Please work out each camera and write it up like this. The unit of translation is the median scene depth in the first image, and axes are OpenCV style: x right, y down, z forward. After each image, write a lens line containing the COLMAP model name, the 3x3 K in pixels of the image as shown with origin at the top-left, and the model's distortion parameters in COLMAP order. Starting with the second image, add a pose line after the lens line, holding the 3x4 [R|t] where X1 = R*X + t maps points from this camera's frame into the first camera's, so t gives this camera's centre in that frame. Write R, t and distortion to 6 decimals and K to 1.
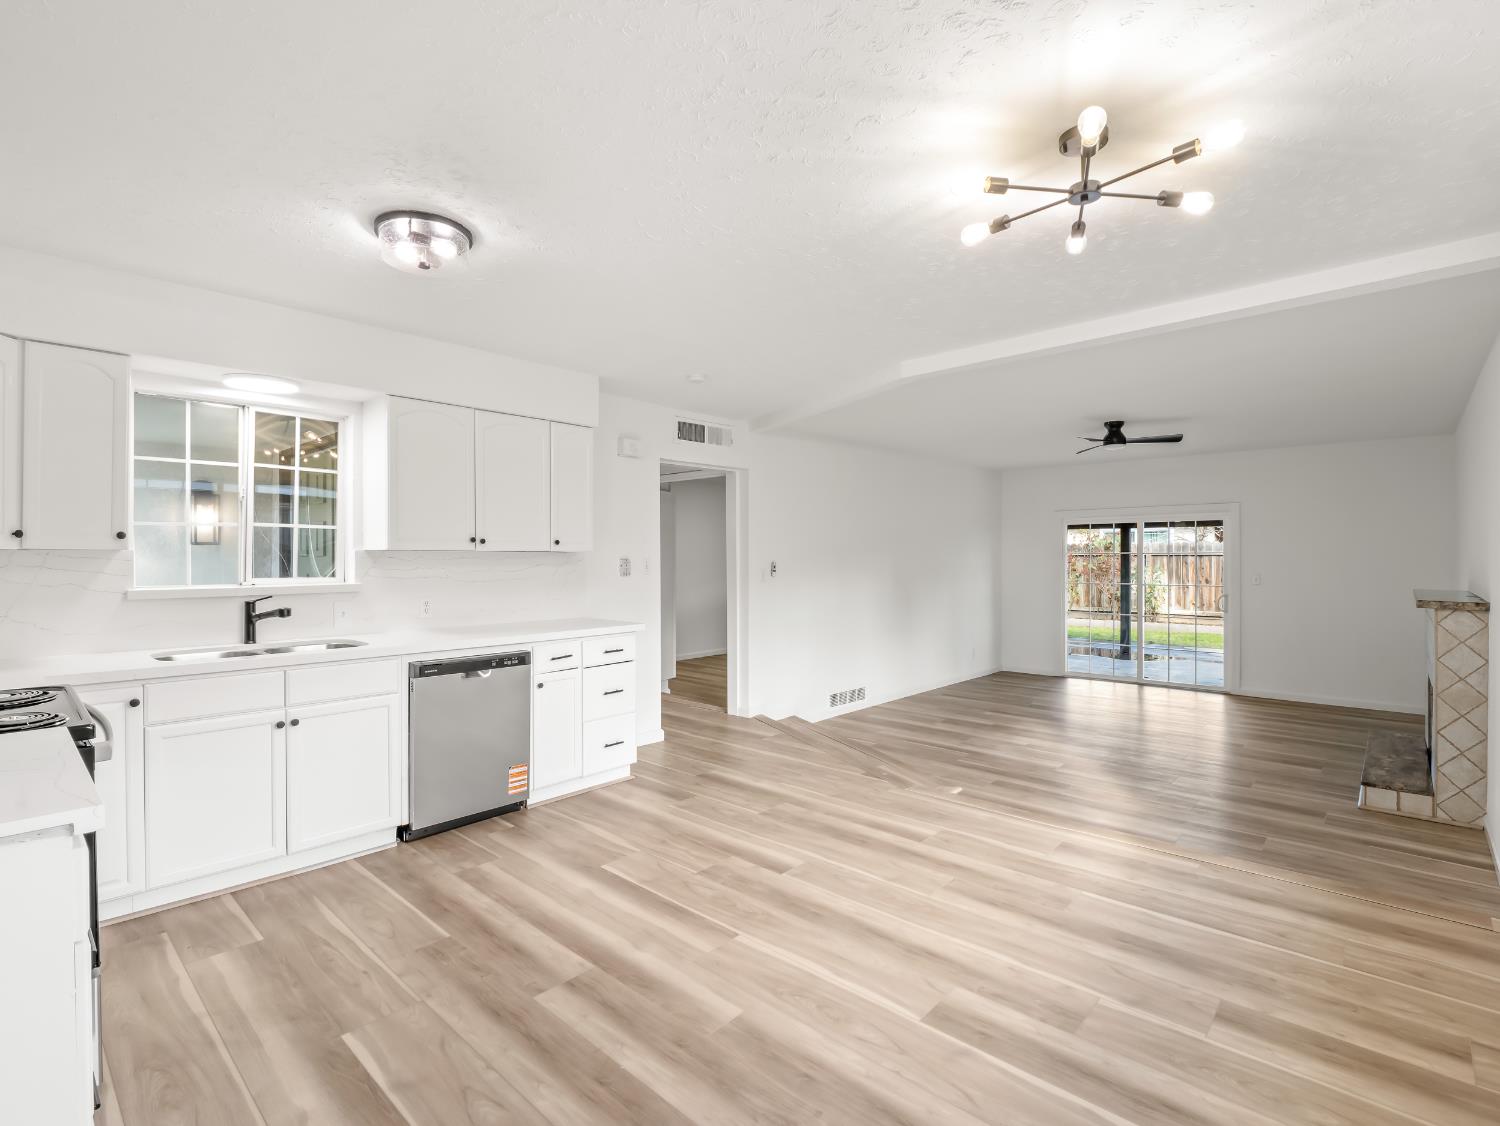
lens RADIAL K [[727.4, 0, 743.0], [0, 727.4, 559.6], [0, 0, 1]] dist [-0.001228, -0.009861]
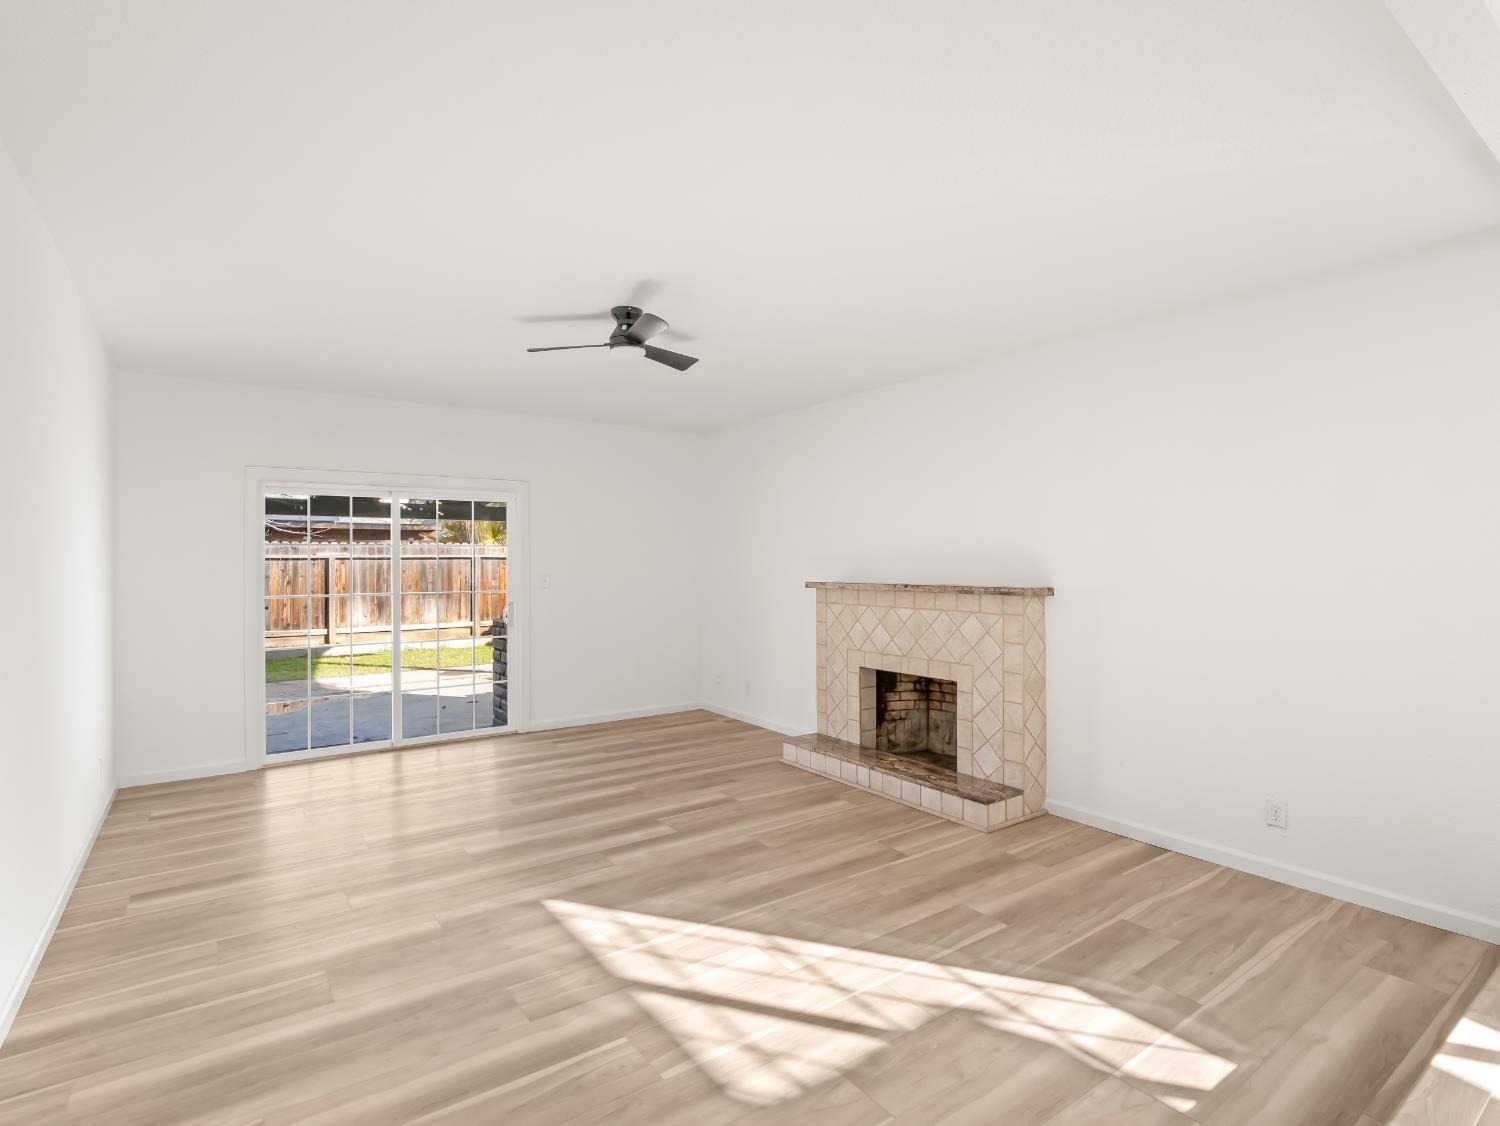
lens RADIAL K [[745.4, 0, 750.0], [0, 745.4, 563.0], [0, 0, 1]] dist [-0.003429, -0.006598]
pose [[0.193139, 0.005037, 0.981159, -0.046596], [0.007920, 0.999946, -0.006692, 0.015745], [-0.981140, 0.009063, 0.193088, 0.675701]]
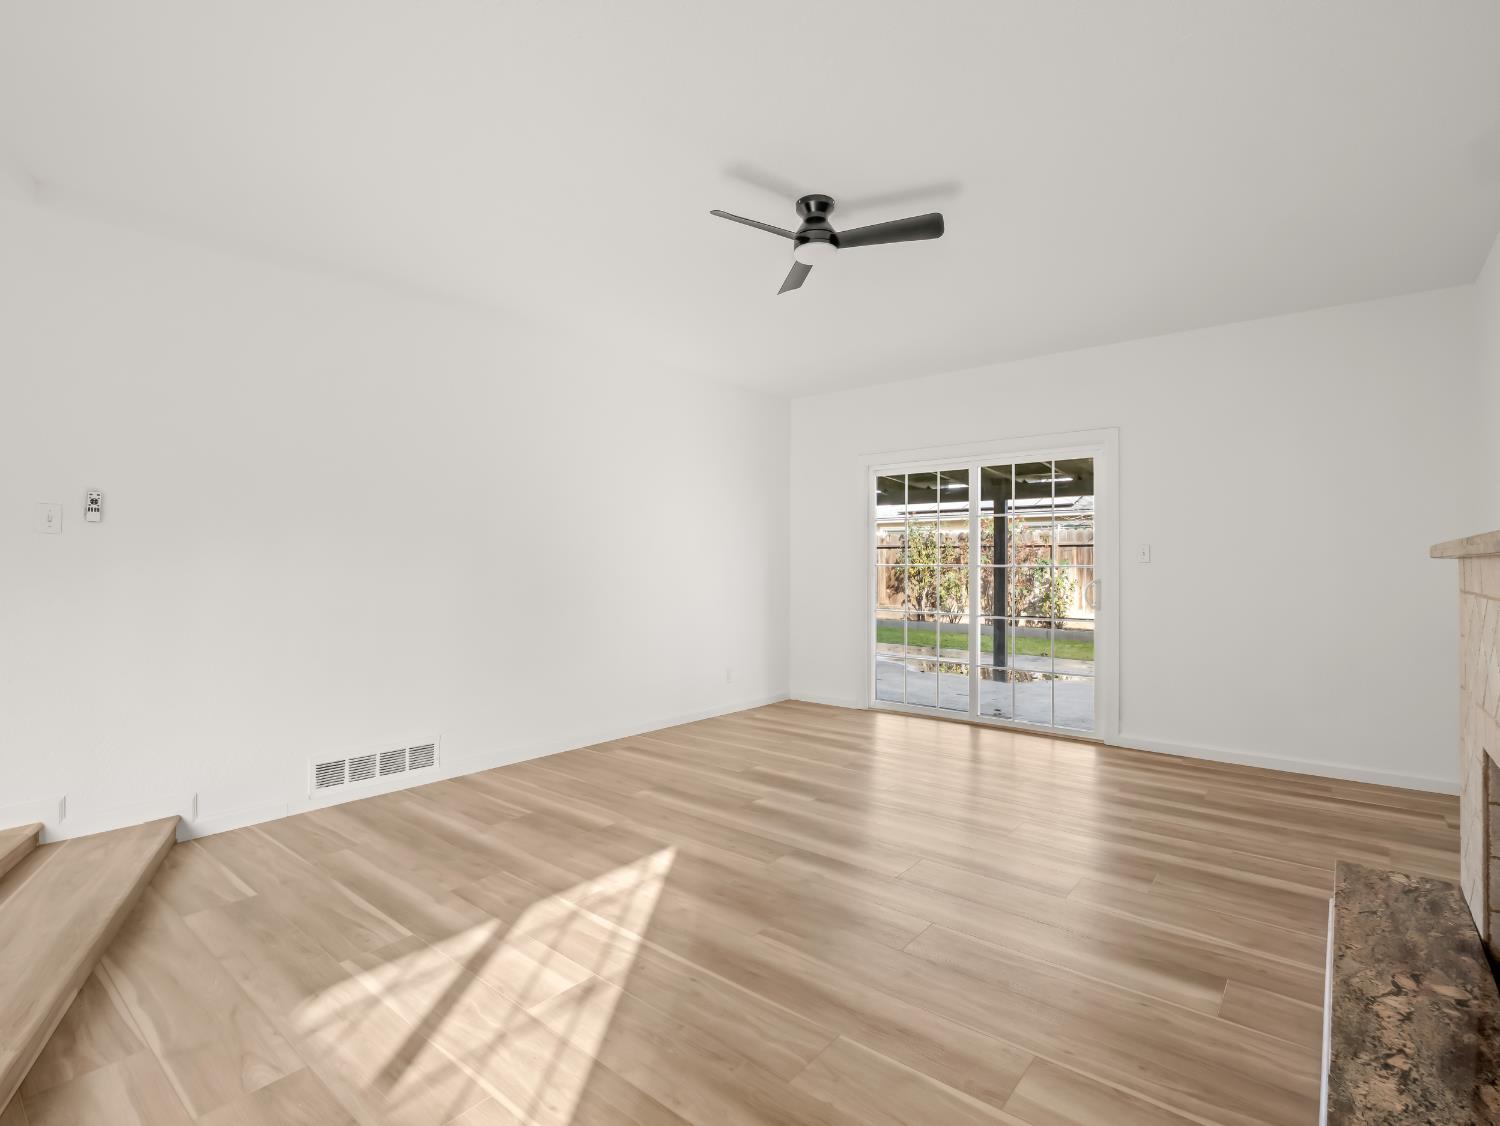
lens RADIAL K [[745.4, 0, 750.0], [0, 745.4, 563.0], [0, 0, 1]] dist [-0.003429, -0.006598]
pose [[0.997983, 0.007435, 0.063048, 0.375175], [-0.007158, 0.999964, -0.004615, 0.043365], [-0.063080, 0.004154, 0.998000, 0.443997]]
